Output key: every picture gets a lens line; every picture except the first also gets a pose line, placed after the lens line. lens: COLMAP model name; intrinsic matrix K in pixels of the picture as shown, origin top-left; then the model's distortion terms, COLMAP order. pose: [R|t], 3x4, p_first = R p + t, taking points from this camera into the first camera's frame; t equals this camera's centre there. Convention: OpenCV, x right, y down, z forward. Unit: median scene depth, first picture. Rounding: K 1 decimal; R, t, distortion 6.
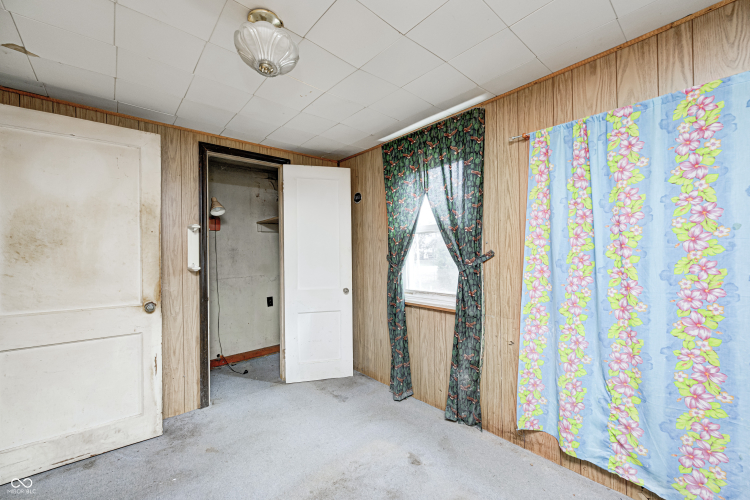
lens RADIAL K [[294.8, 0, 376.0], [0, 294.8, 252.4], [0, 0, 1]] dist [0.000465, 0.001458]
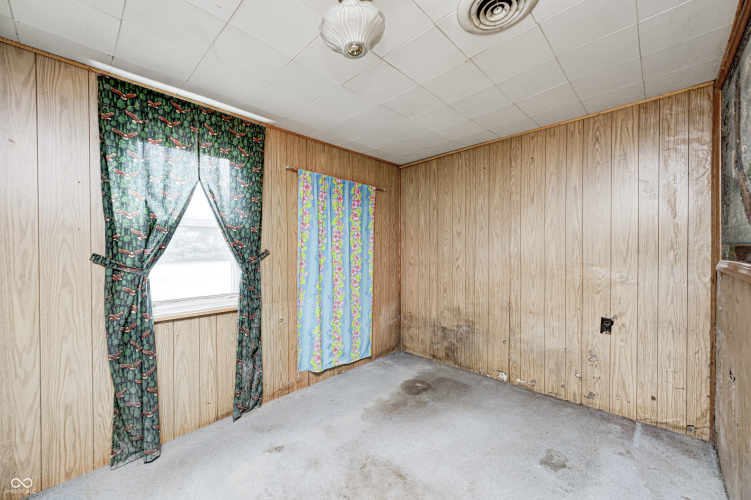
lens RADIAL K [[295.2, 0, 376.9], [0, 295.2, 251.1], [0, 0, 1]] dist [0.000465, 0.001458]
pose [[-0.072360, 0.009856, 0.997330, -0.799750], [0.003190, 0.999948, -0.009650, 0.012800], [-0.997373, 0.002483, -0.072388, 0.607520]]
